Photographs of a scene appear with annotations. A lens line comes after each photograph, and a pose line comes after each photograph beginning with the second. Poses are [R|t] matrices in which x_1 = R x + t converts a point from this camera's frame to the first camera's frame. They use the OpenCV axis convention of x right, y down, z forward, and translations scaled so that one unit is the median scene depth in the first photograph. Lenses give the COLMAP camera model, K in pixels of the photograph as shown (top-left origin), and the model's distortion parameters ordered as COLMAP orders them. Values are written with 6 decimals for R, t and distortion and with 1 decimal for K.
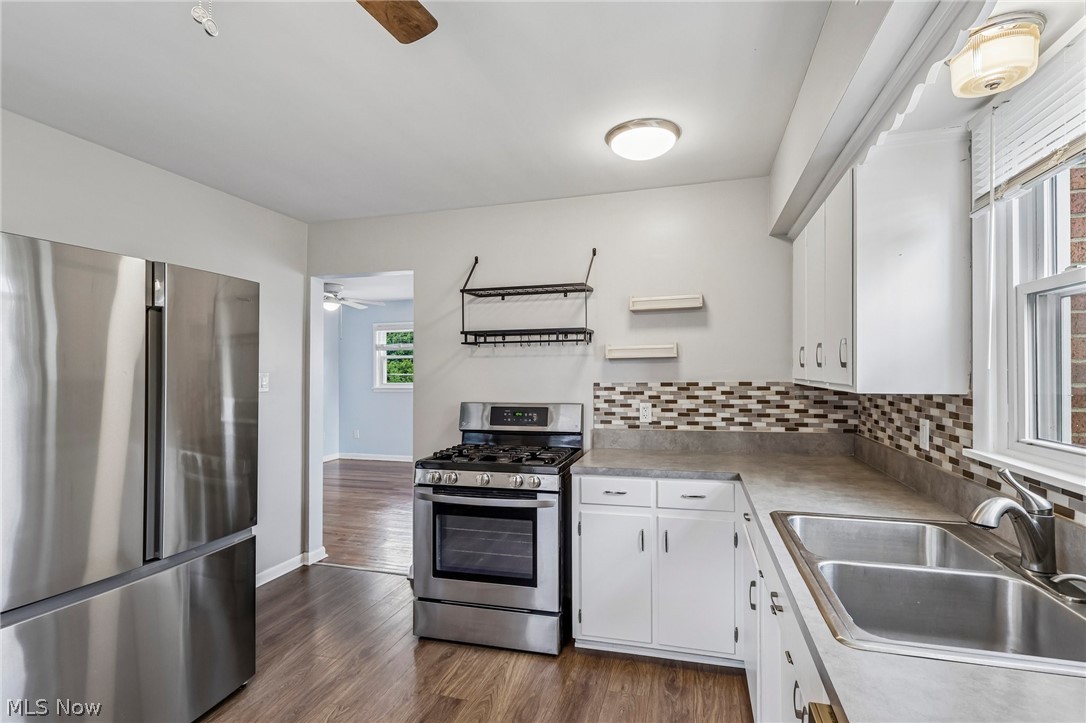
lens RADIAL K [[508.3, 0, 539.2], [0, 508.3, 374.0], [0, 0, 1]] dist [-0.001074, 0.000286]
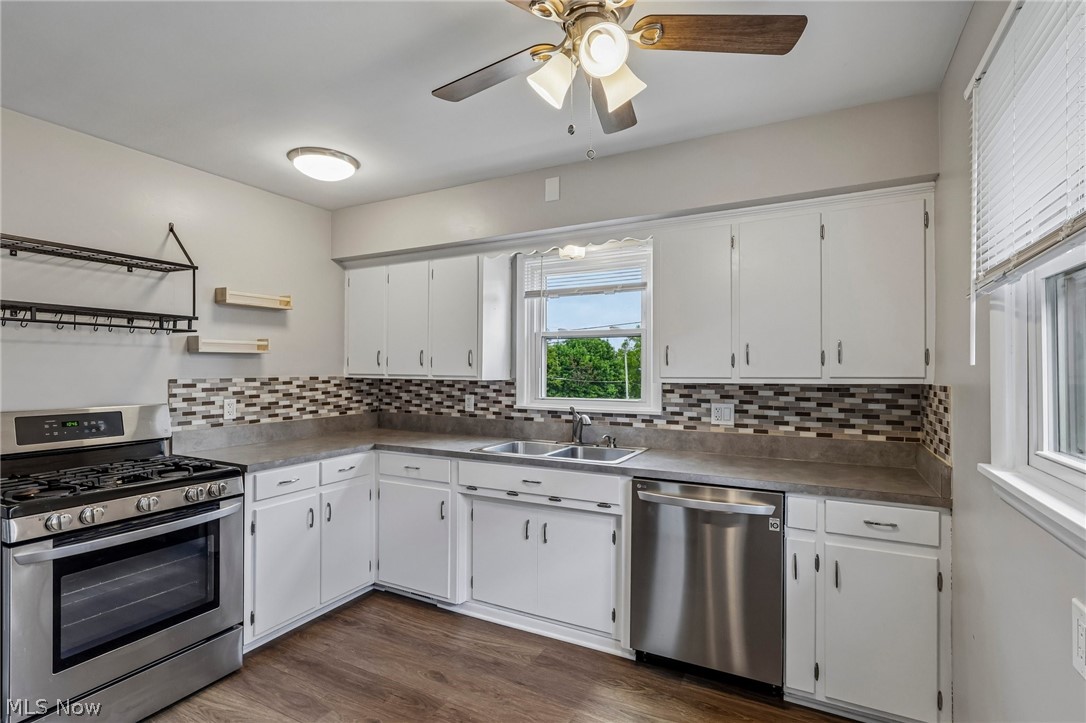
lens RADIAL K [[508.3, 0, 539.2], [0, 508.3, 374.0], [0, 0, 1]] dist [-0.001074, 0.000286]
pose [[0.226748, -0.000860, 0.973953, -0.623074], [-0.002715, 0.999995, 0.001515, 0.005713], [-0.973950, -0.002988, 0.226744, 0.207317]]
